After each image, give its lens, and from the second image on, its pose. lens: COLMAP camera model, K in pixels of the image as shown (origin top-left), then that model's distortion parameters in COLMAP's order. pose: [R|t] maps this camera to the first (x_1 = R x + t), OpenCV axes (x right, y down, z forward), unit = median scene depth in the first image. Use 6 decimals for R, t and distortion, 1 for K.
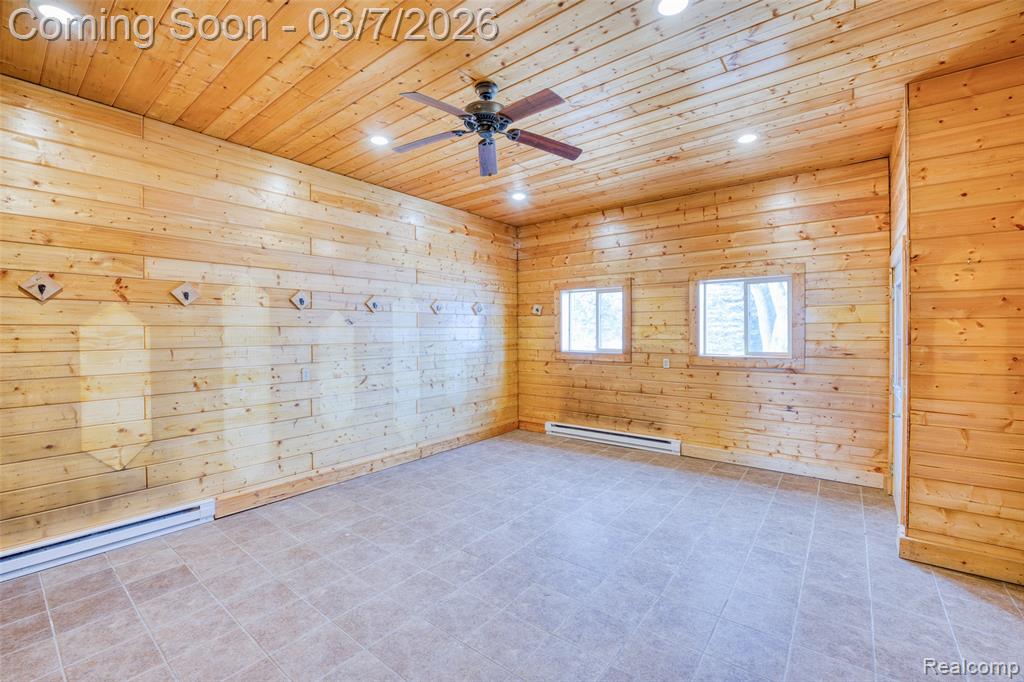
lens RADIAL K [[433.3, 0, 509.4], [0, 433.3, 334.9], [0, 0, 1]] dist [-0.019338, -0.000231]
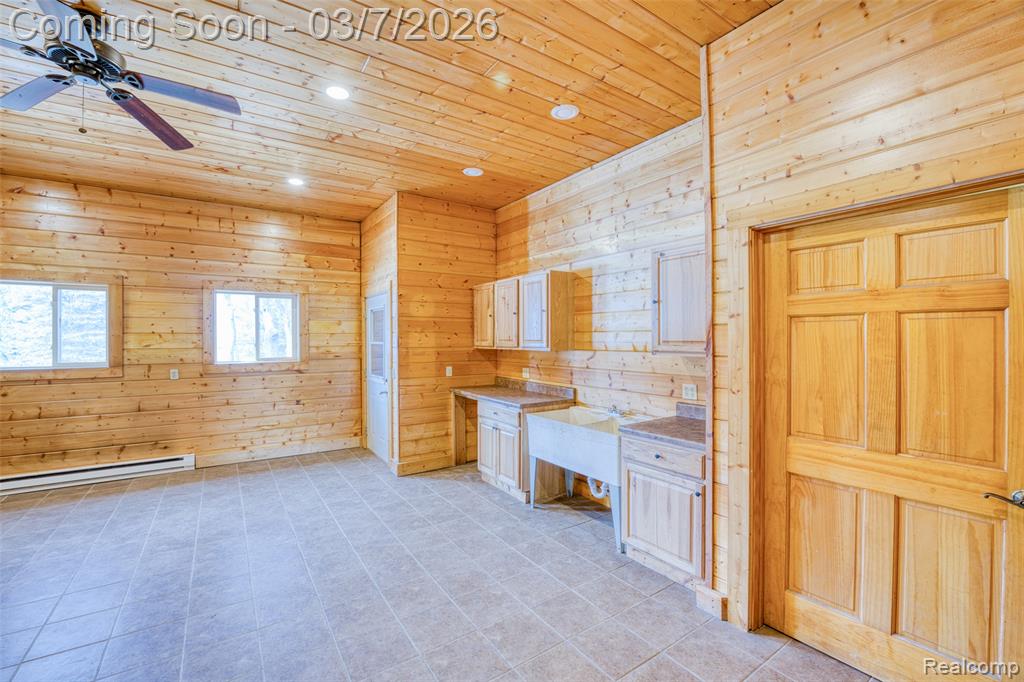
lens RADIAL K [[433.3, 0, 509.4], [0, 433.3, 334.9], [0, 0, 1]] dist [-0.019338, -0.000231]
pose [[0.298145, 0.011087, 0.954456, -0.354515], [0.010736, 0.999830, -0.014968, 0.003134], [-0.954460, 0.014710, 0.297976, 0.049971]]
